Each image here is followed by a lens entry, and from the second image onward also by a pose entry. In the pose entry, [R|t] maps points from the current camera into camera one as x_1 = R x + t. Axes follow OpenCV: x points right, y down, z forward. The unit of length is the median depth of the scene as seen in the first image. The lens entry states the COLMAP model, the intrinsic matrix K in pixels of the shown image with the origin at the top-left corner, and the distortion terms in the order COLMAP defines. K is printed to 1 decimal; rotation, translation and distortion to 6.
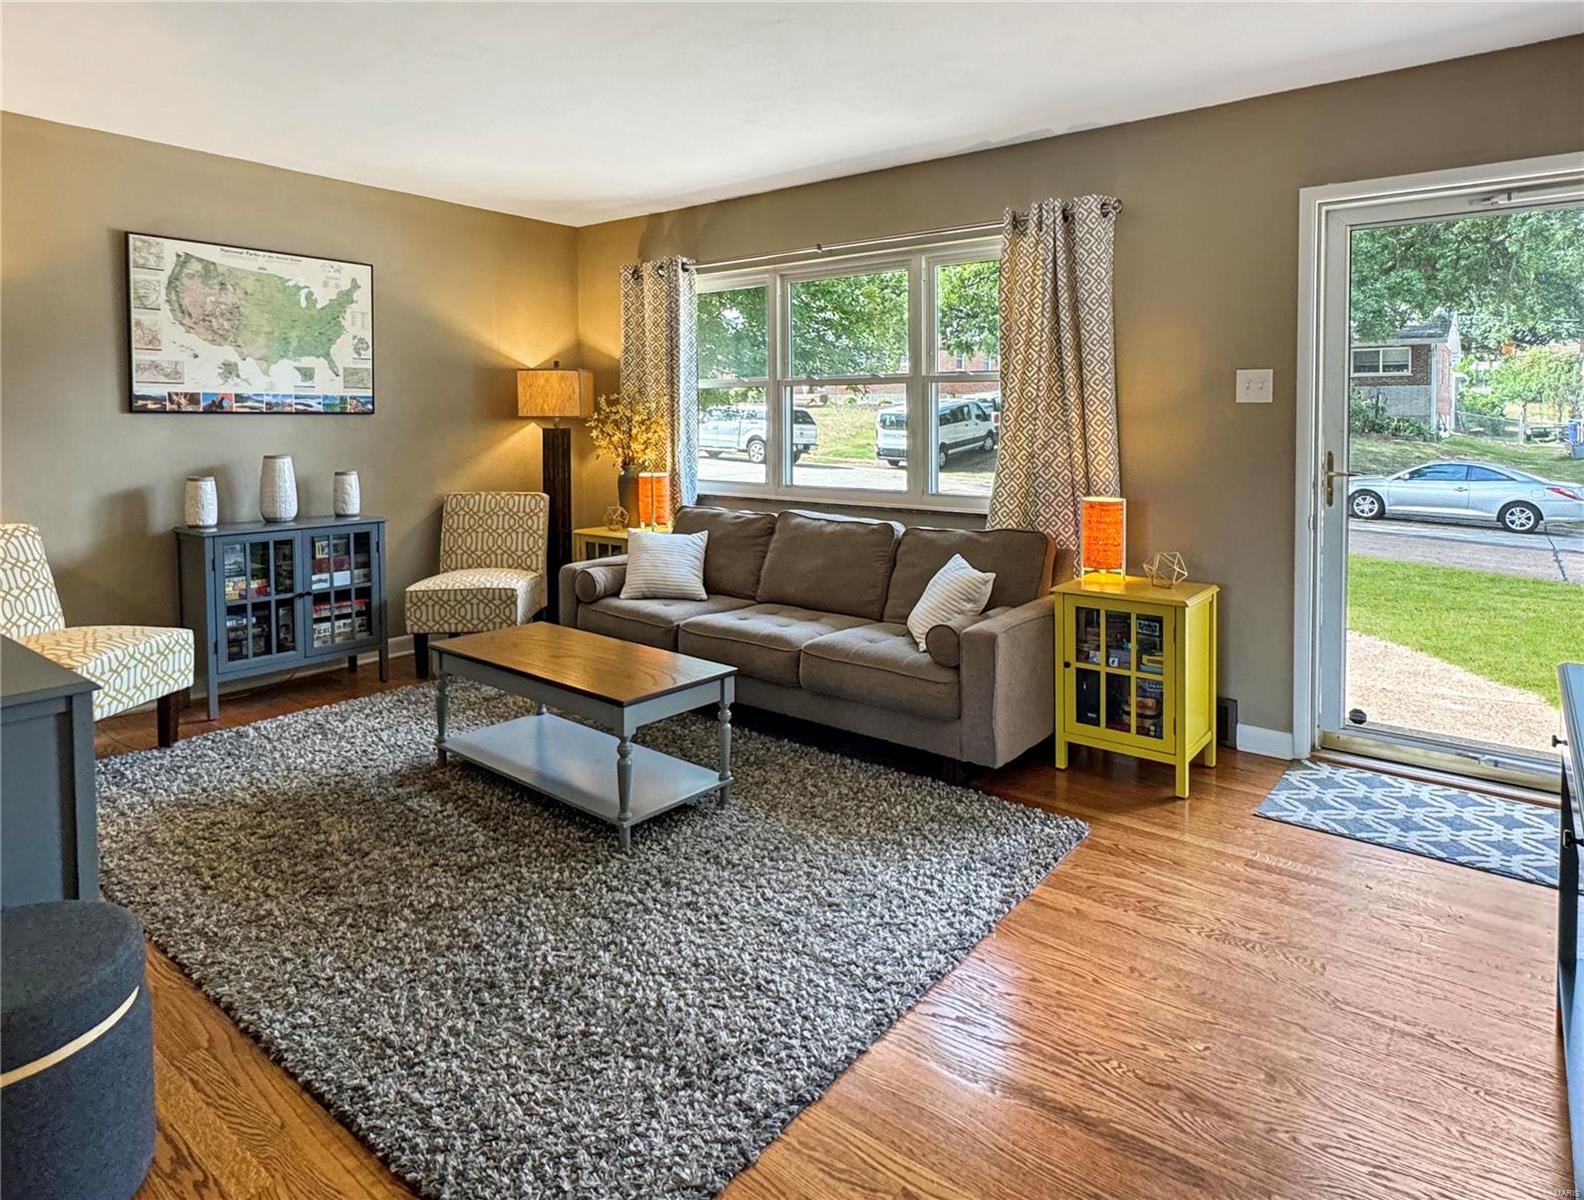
lens RADIAL K [[881.7, 0, 825.1], [0, 881.7, 446.9], [0, 0, 1]] dist [-0.000306, -0.001121]
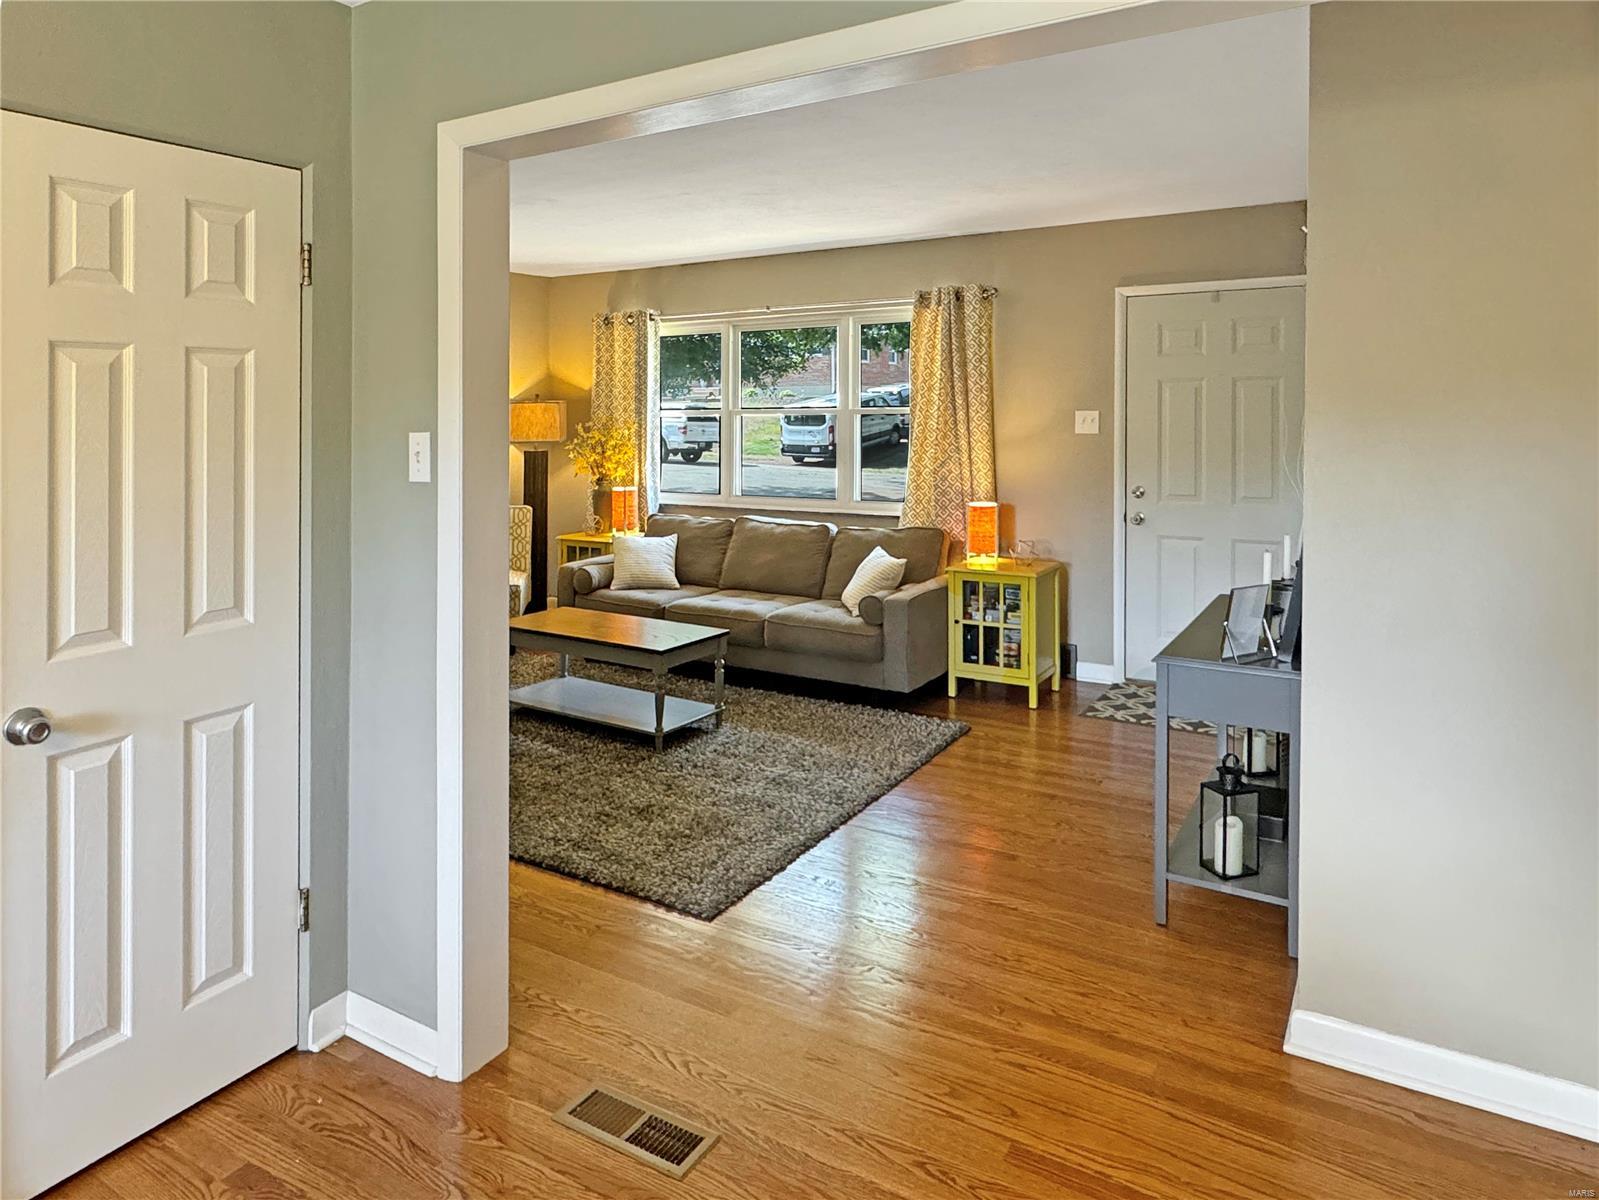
lens RADIAL K [[997.7, 0, 799.5], [0, 997.7, 600.0], [0, 0, 1]] dist [-0.004384, -0.000712]
pose [[0.995413, -0.033396, 0.089650, -0.100115], [0.018038, 0.985802, 0.166943, -0.049978], [-0.093952, -0.164560, 0.981882, -0.457315]]
